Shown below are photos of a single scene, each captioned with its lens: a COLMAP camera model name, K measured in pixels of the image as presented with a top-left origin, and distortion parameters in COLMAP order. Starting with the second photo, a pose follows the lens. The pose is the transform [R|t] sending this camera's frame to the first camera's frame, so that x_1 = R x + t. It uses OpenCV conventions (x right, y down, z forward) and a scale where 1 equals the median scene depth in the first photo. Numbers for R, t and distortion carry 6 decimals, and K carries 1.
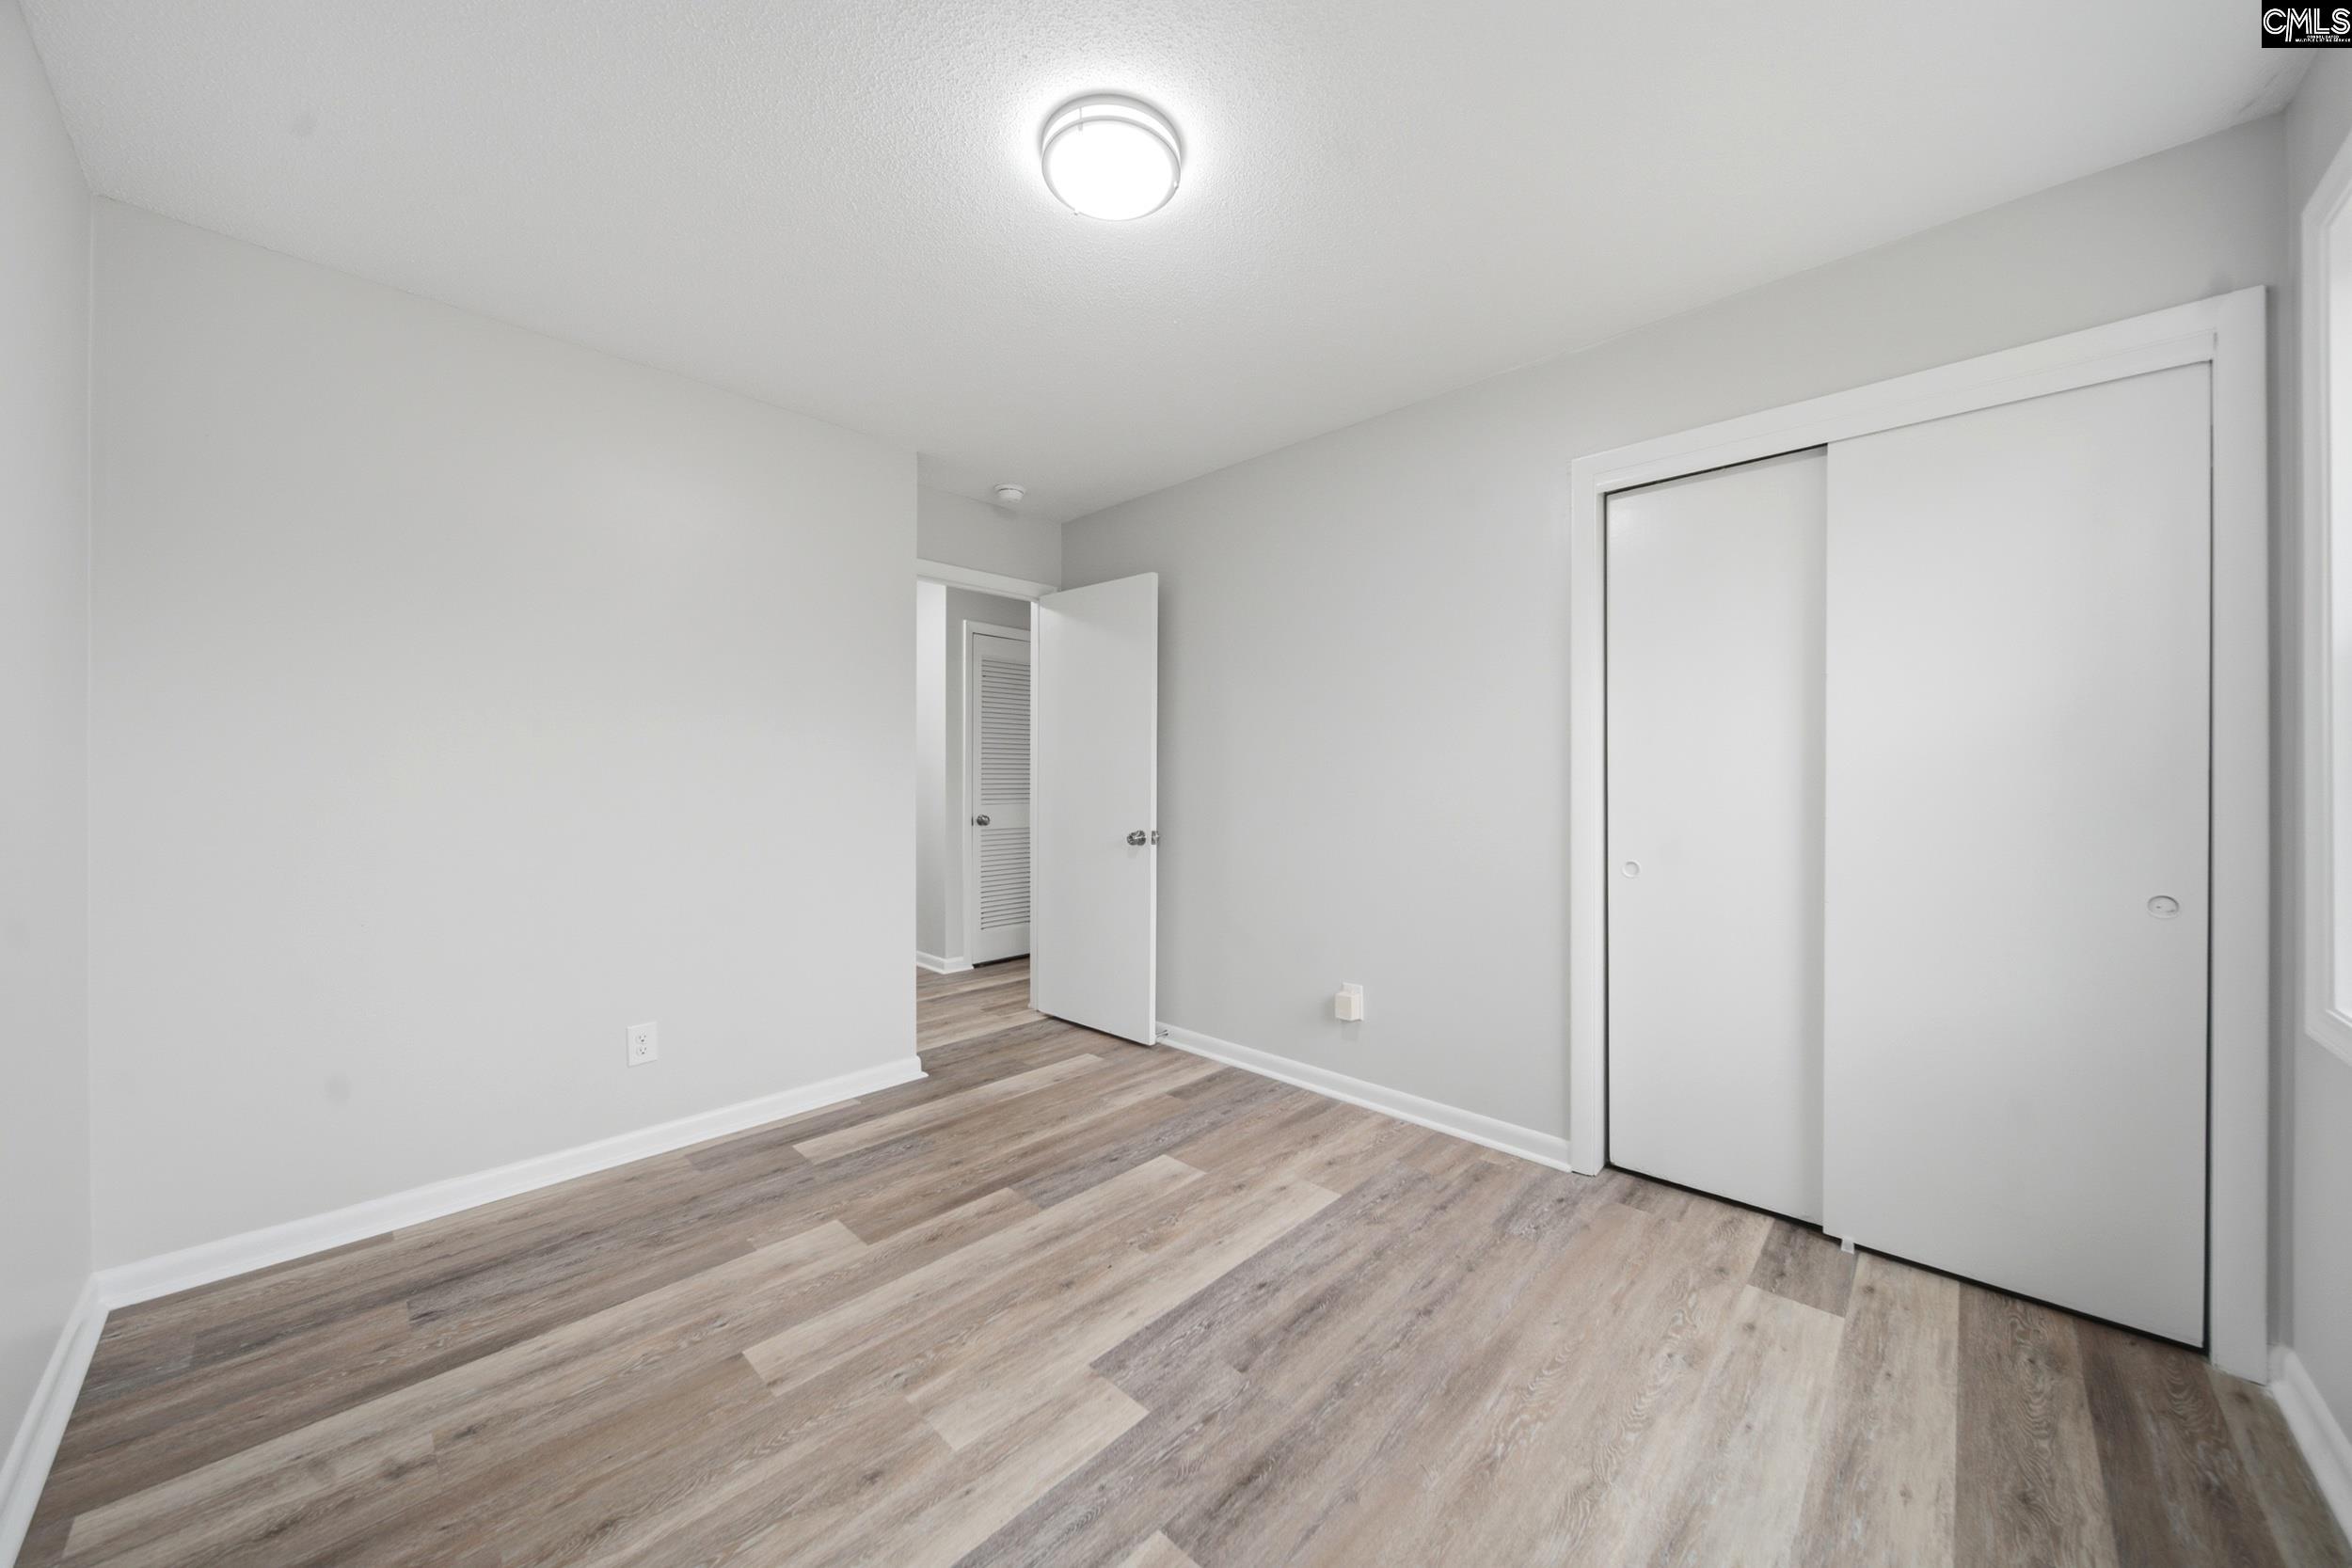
lens RADIAL K [[823.0, 0, 1180.9], [0, 823.0, 780.6], [0, 0, 1]] dist [0.000888, -0.002380]
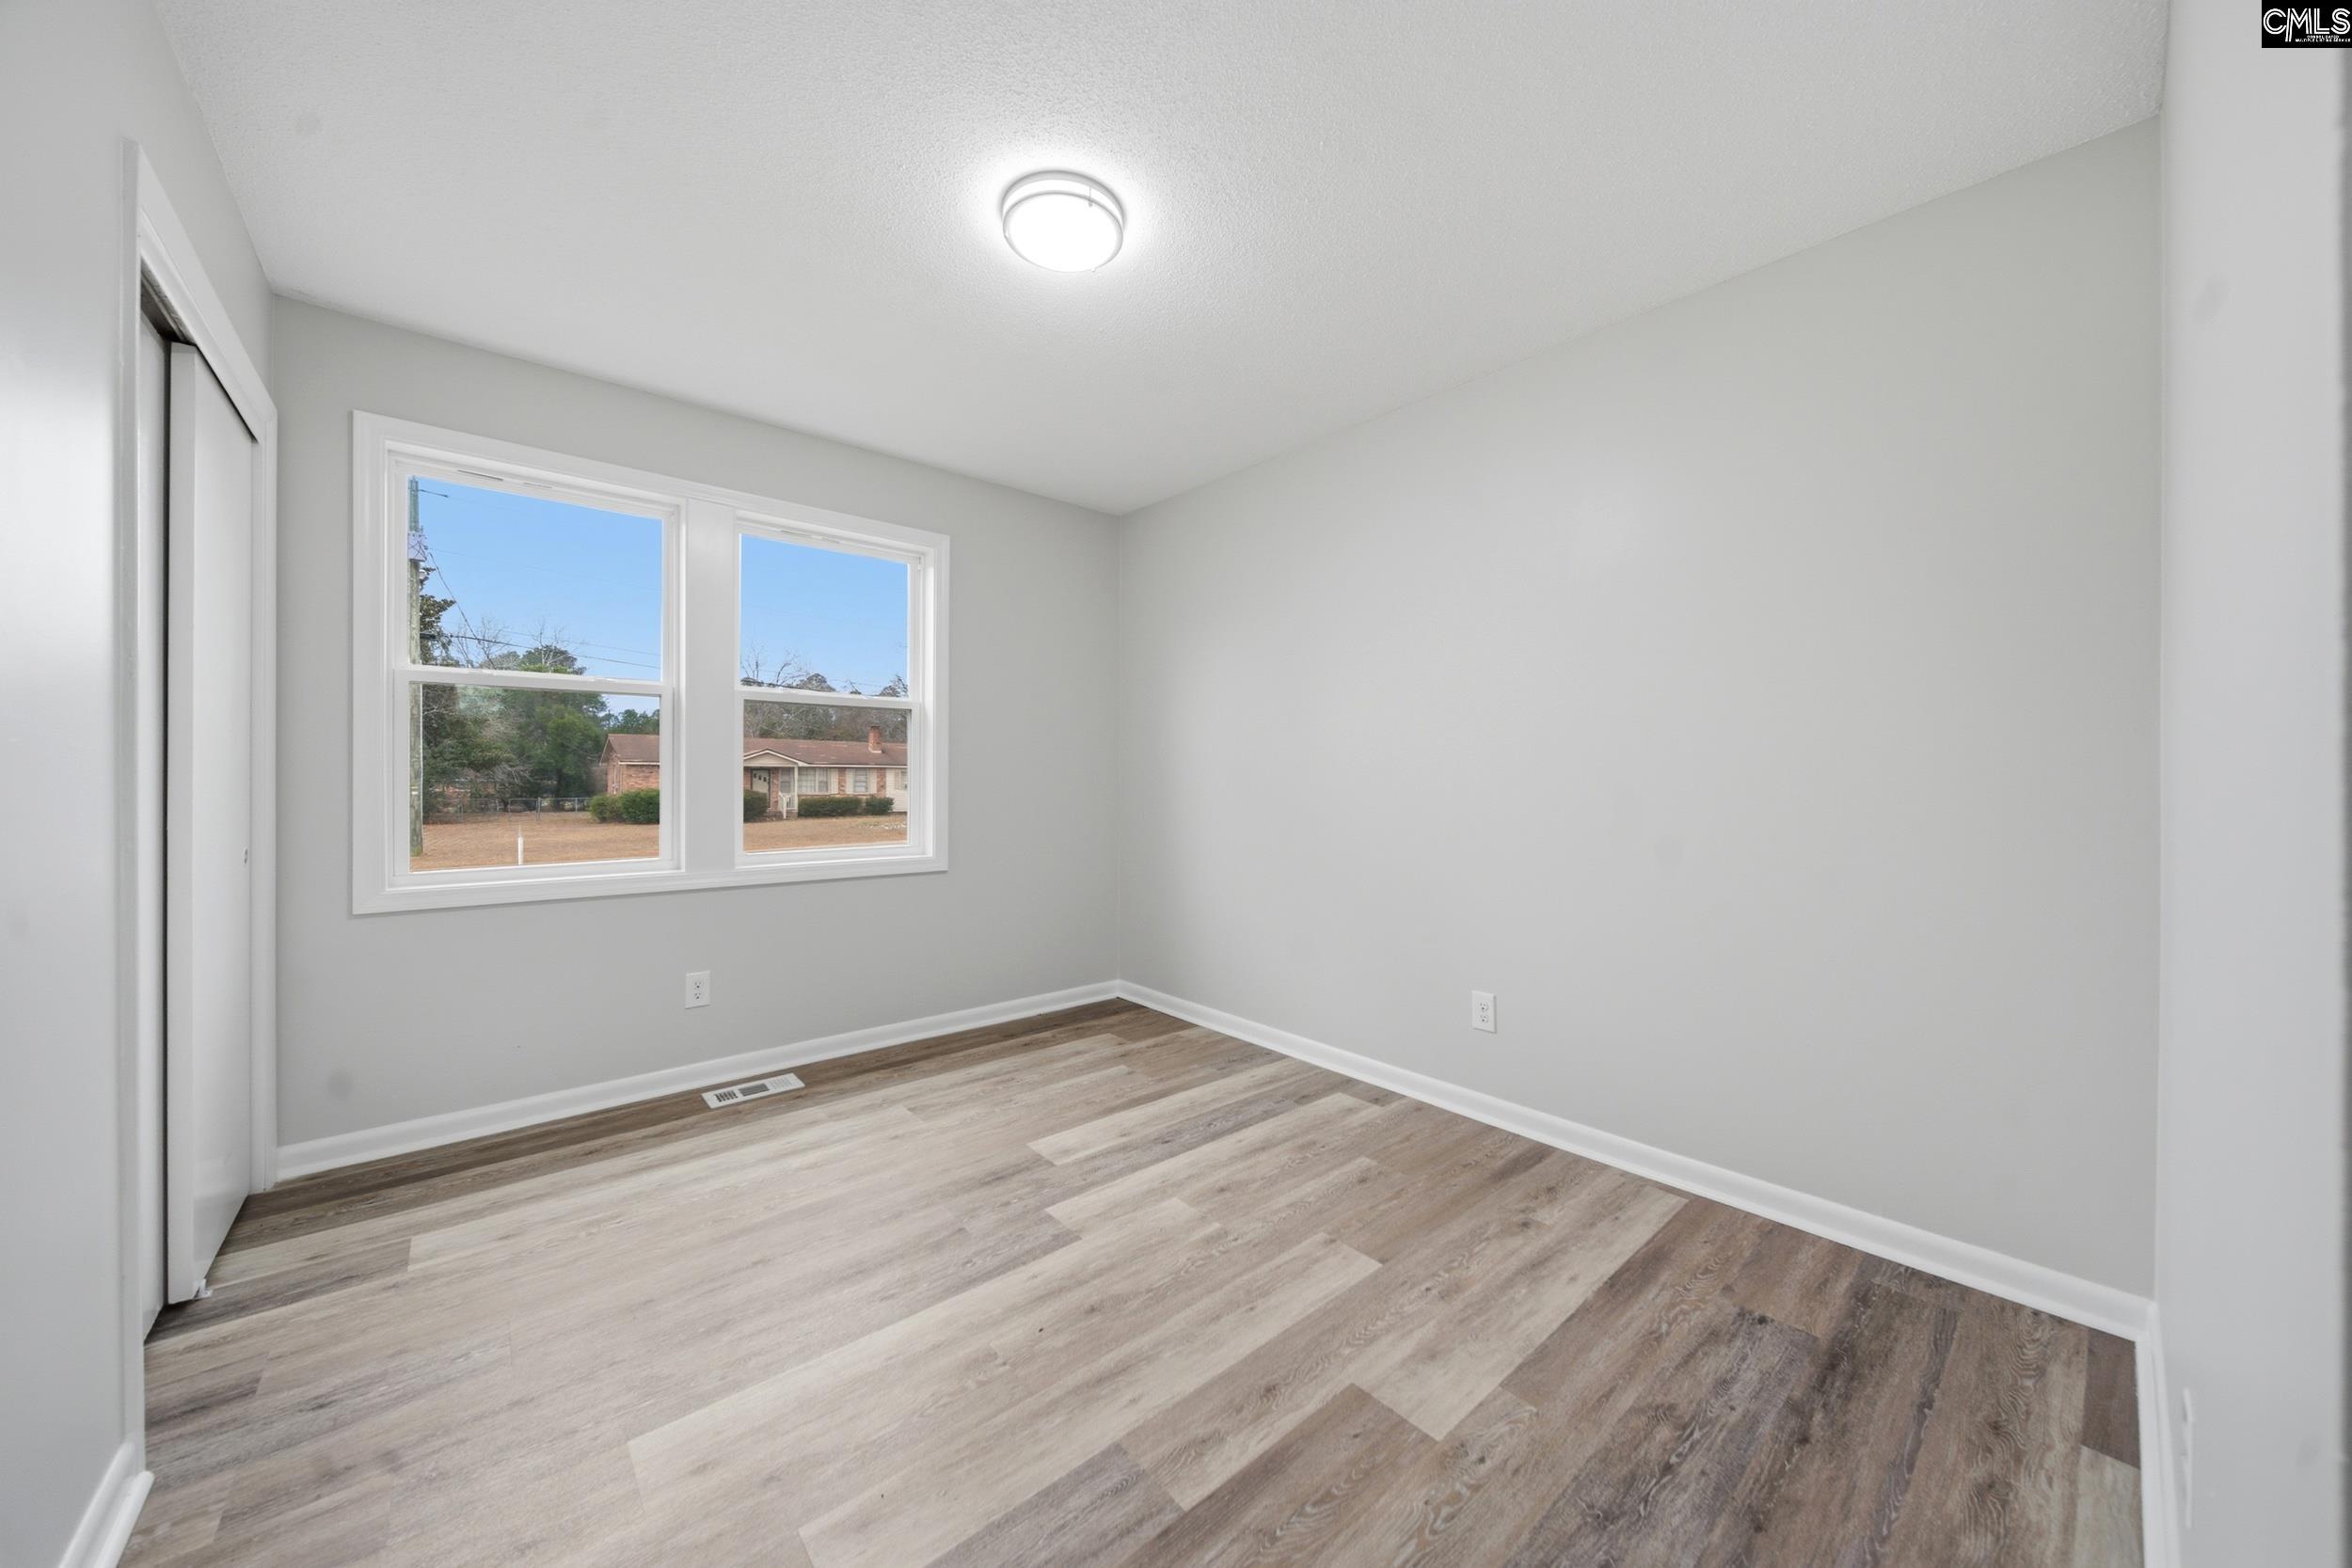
lens RADIAL K [[823.0, 0, 1180.9], [0, 823.0, 780.6], [0, 0, 1]] dist [0.000888, -0.002380]
pose [[-0.995786, -0.003796, 0.091632, -0.337062], [-0.003319, 0.999980, 0.005358, 0.022108], [-0.091651, 0.005031, -0.995779, 2.019836]]
